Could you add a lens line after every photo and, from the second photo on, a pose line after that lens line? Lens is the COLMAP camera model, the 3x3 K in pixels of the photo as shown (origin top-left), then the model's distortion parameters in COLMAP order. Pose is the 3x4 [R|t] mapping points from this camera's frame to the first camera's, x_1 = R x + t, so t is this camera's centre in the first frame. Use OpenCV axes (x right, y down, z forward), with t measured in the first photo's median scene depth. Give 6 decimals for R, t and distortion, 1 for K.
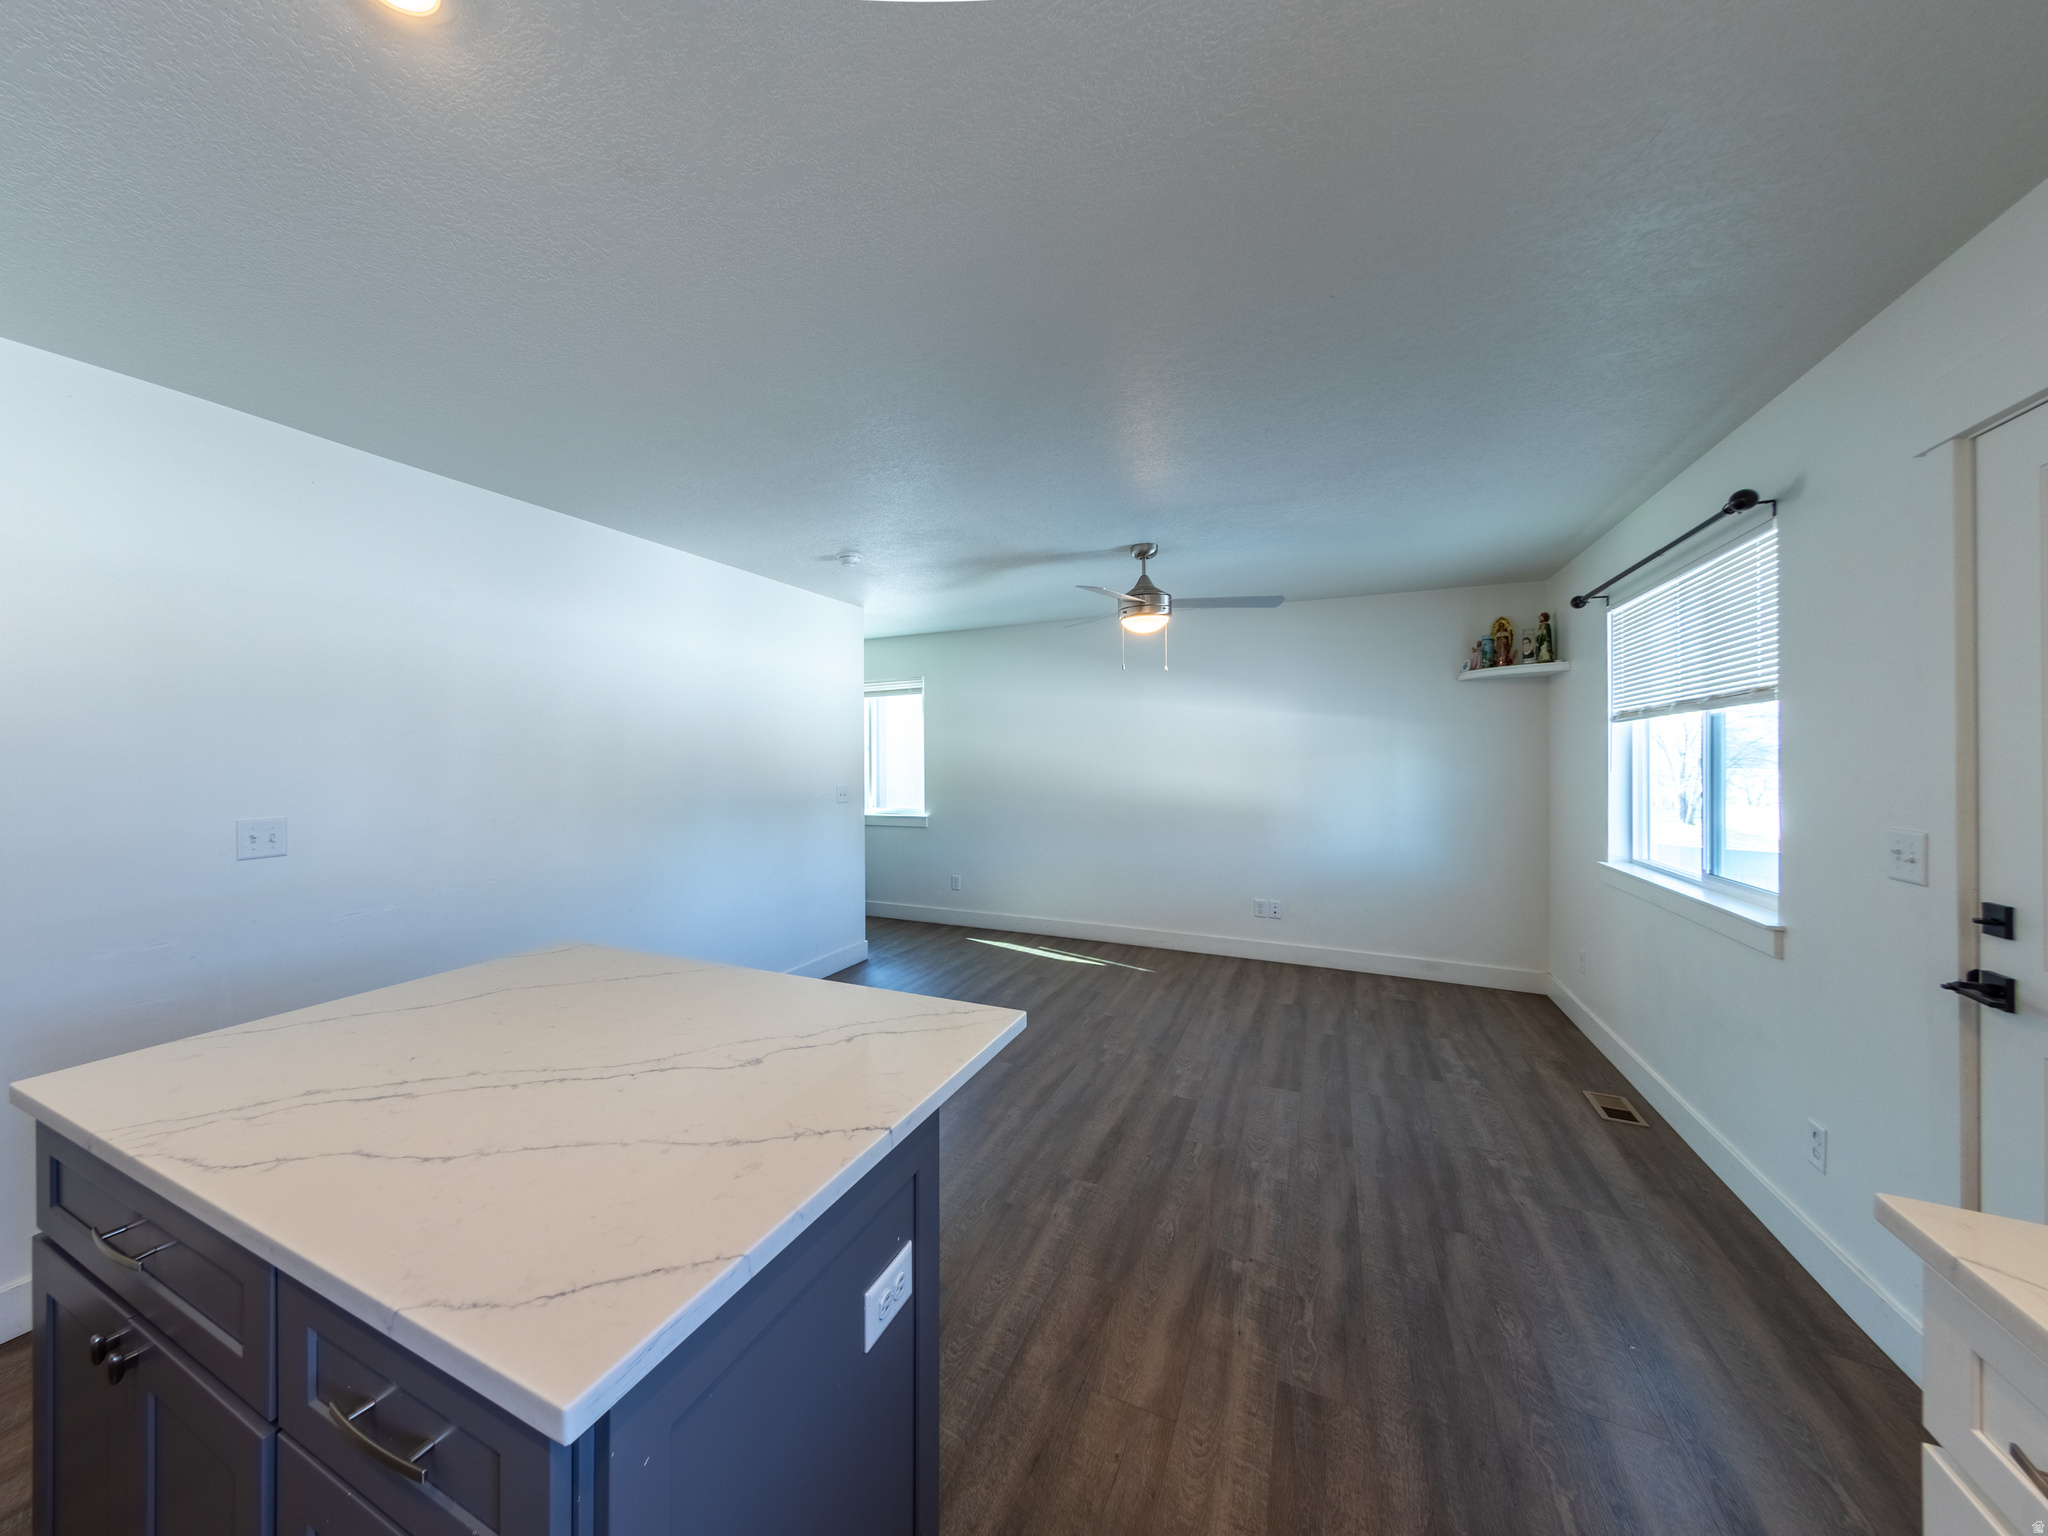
lens RADIAL K [[765.2, 0, 914.0], [0, 765.2, 756.1], [0, 0, 1]] dist [-0.006824, 0.000010]
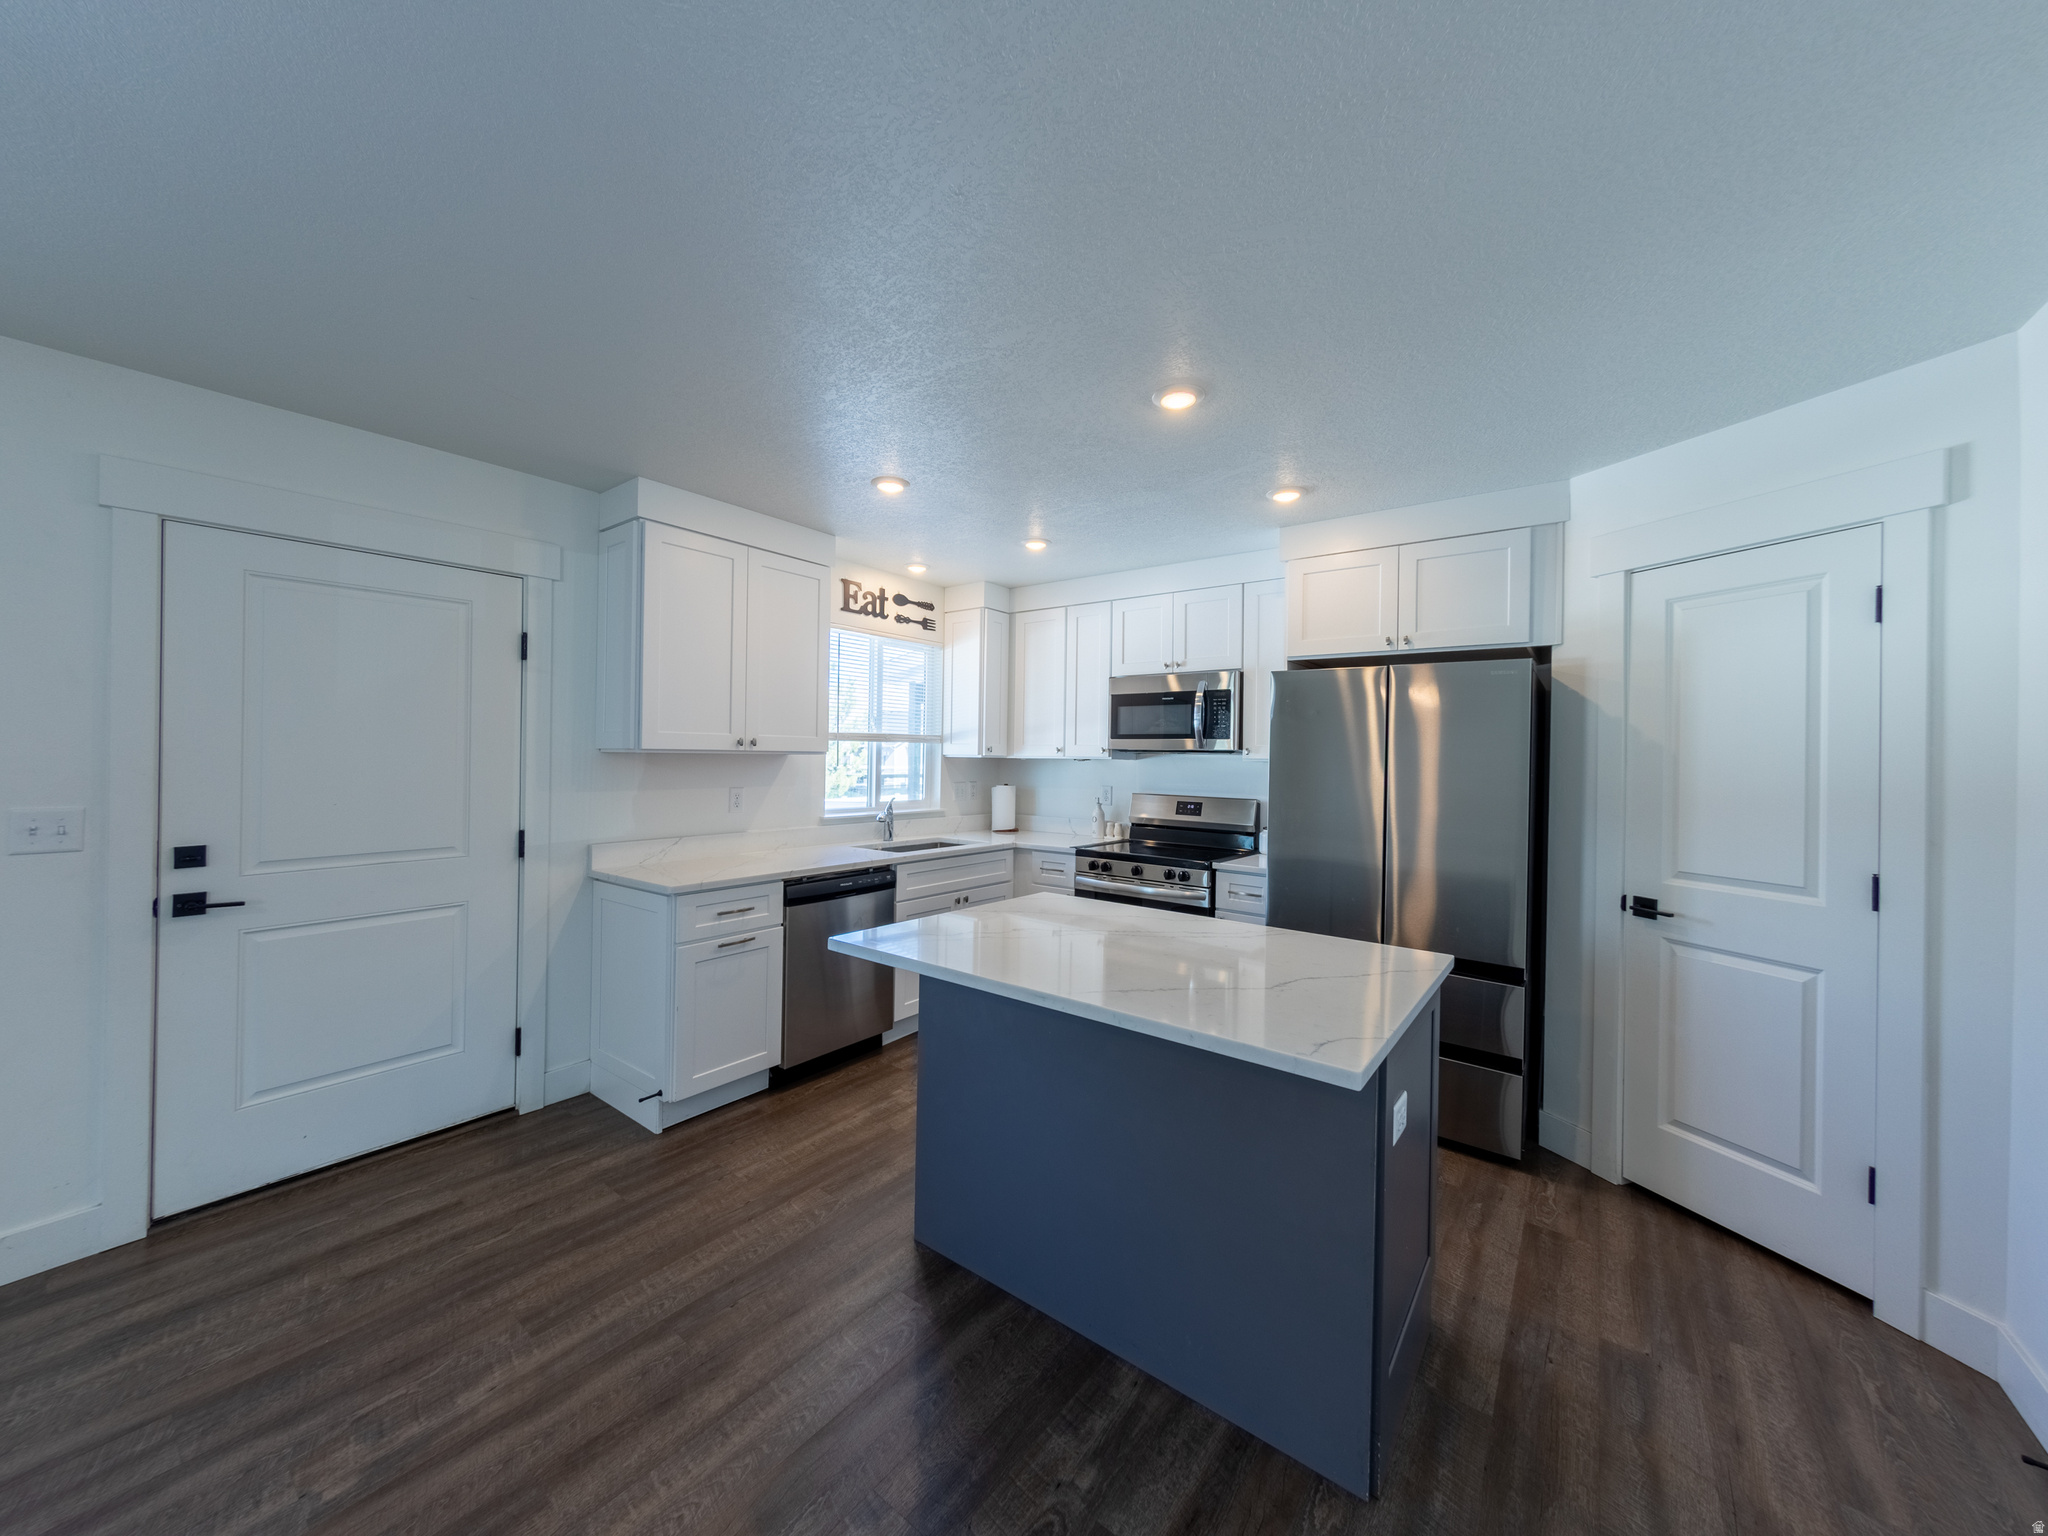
lens RADIAL K [[758.4, 0, 1012.8], [0, 758.4, 756.4], [0, 0, 1]] dist [0.000724, 0.000085]
pose [[-0.986194, -0.018744, 0.164532, -0.243594], [-0.017731, 0.999814, 0.007626, -0.007869], [-0.164644, 0.004603, -0.986342, 1.379604]]
